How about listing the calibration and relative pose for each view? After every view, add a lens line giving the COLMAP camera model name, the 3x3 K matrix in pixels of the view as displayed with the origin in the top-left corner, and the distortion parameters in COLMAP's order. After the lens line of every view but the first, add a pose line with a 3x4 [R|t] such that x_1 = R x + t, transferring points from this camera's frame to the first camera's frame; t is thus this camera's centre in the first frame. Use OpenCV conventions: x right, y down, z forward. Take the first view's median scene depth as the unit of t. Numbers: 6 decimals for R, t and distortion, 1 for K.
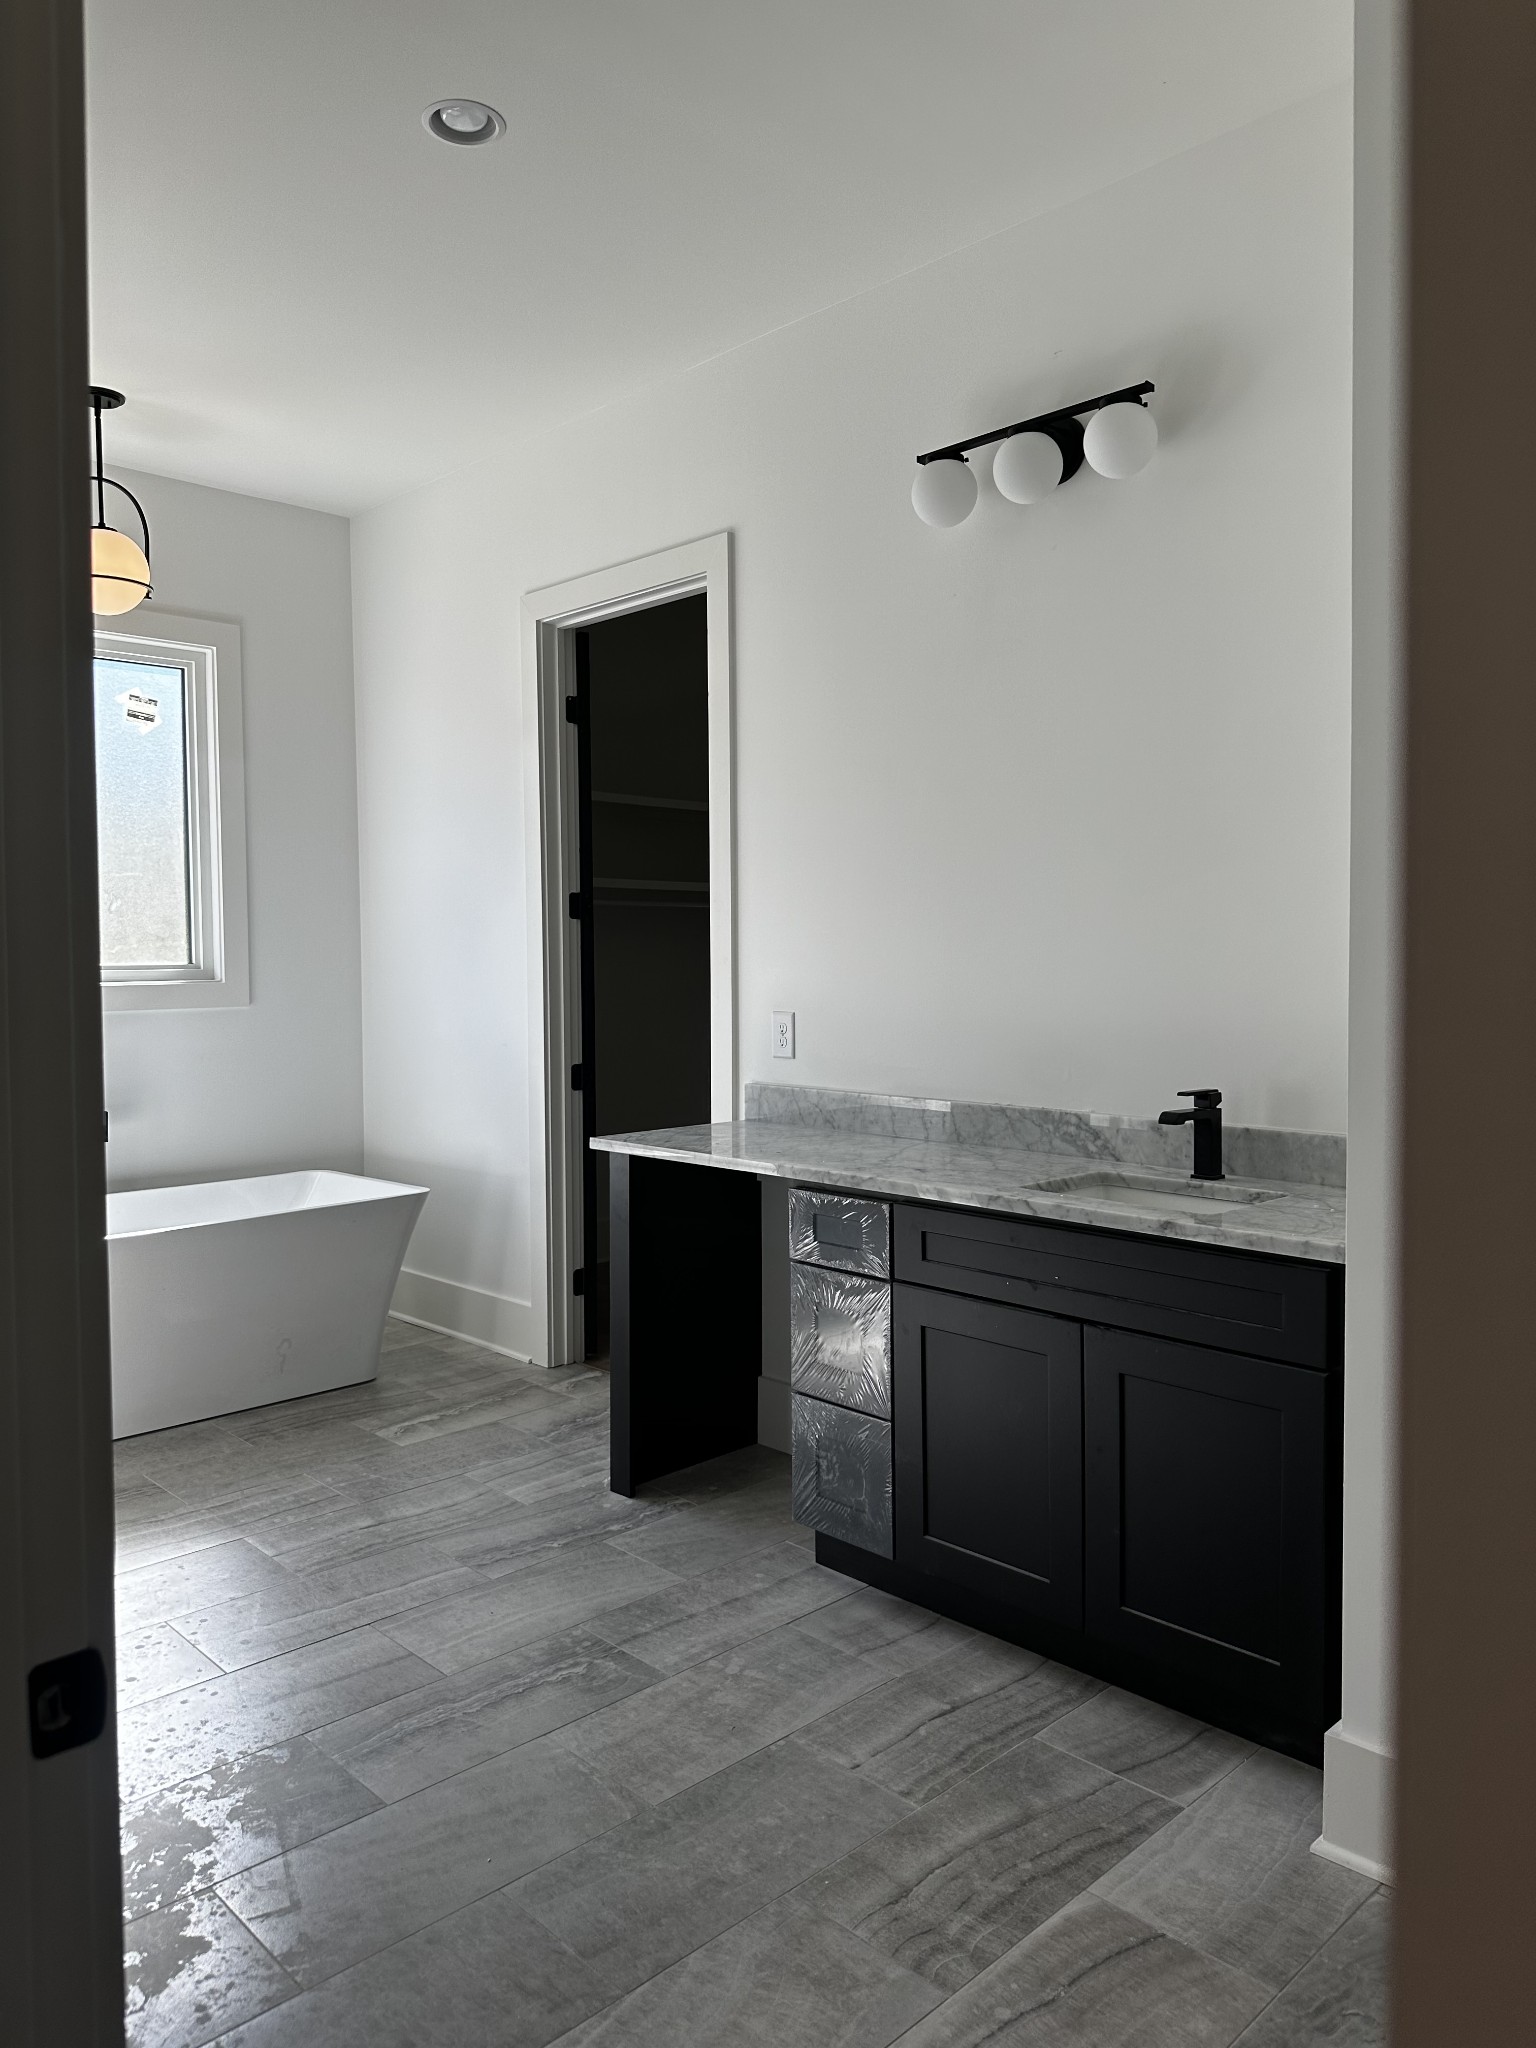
lens RADIAL K [[1443.7, 0, 764.2], [0, 1443.7, 1016.9], [0, 0, 1]] dist [0.065886, -0.067612]
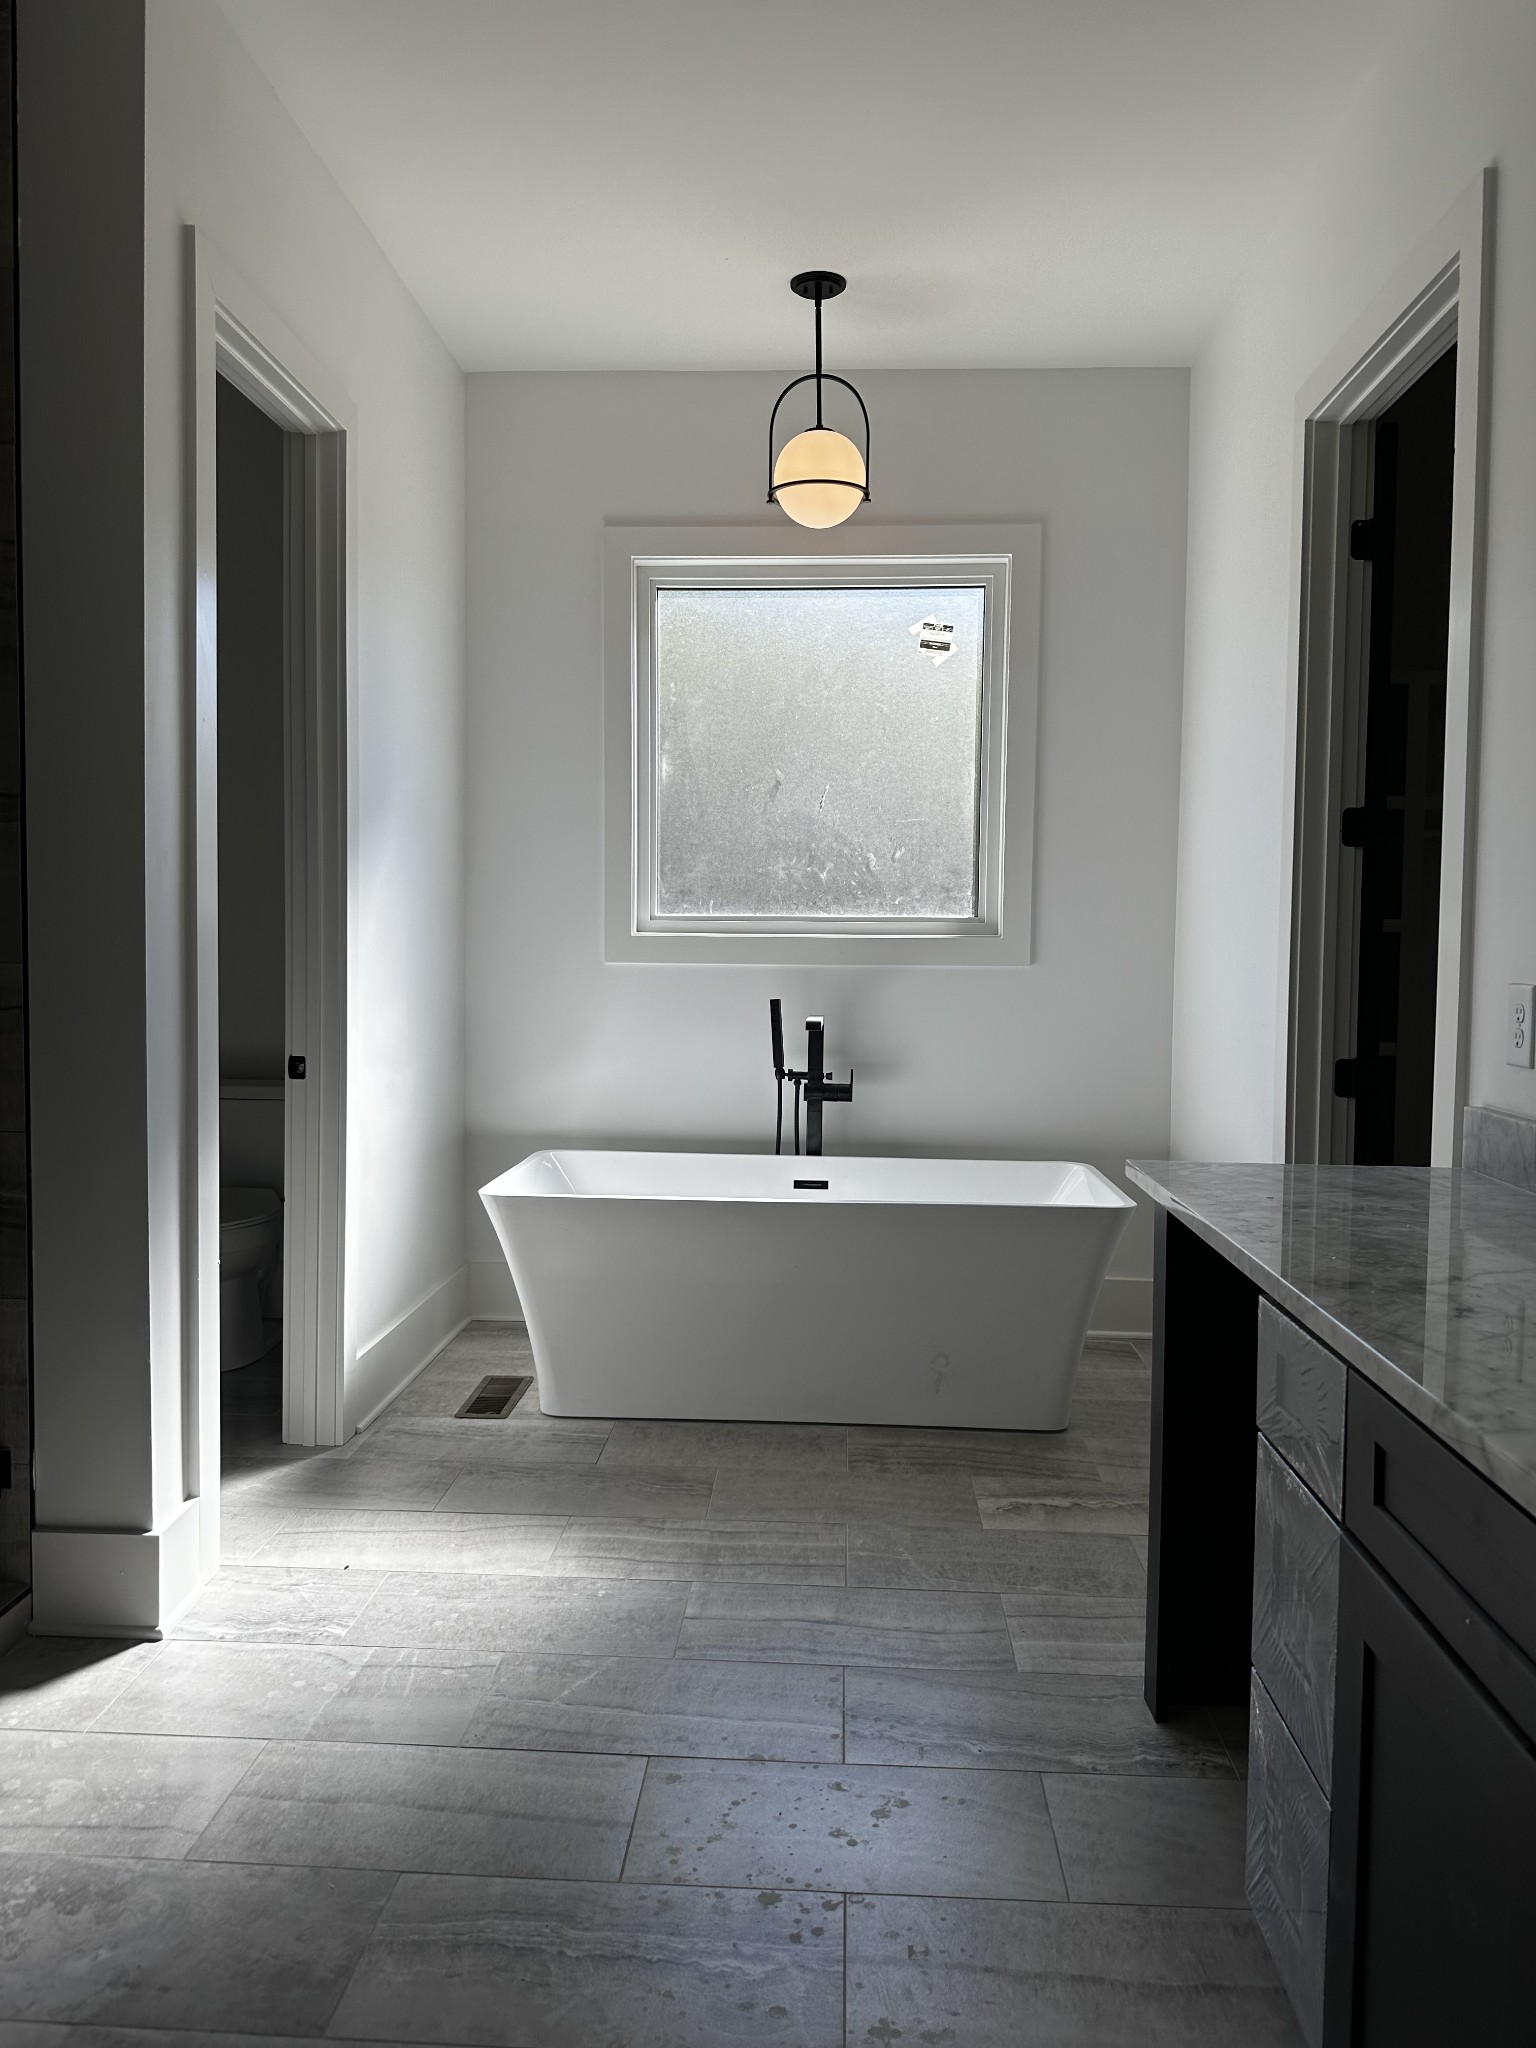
lens RADIAL K [[1443.7, 0, 771.0], [0, 1443.7, 1021.5], [0, 0, 1]] dist [0.065886, -0.067612]
pose [[0.682147, 0.055115, -0.729135, 0.213465], [-0.045568, 0.998421, 0.032838, 0.004980], [0.729793, 0.010824, 0.683582, 0.366143]]
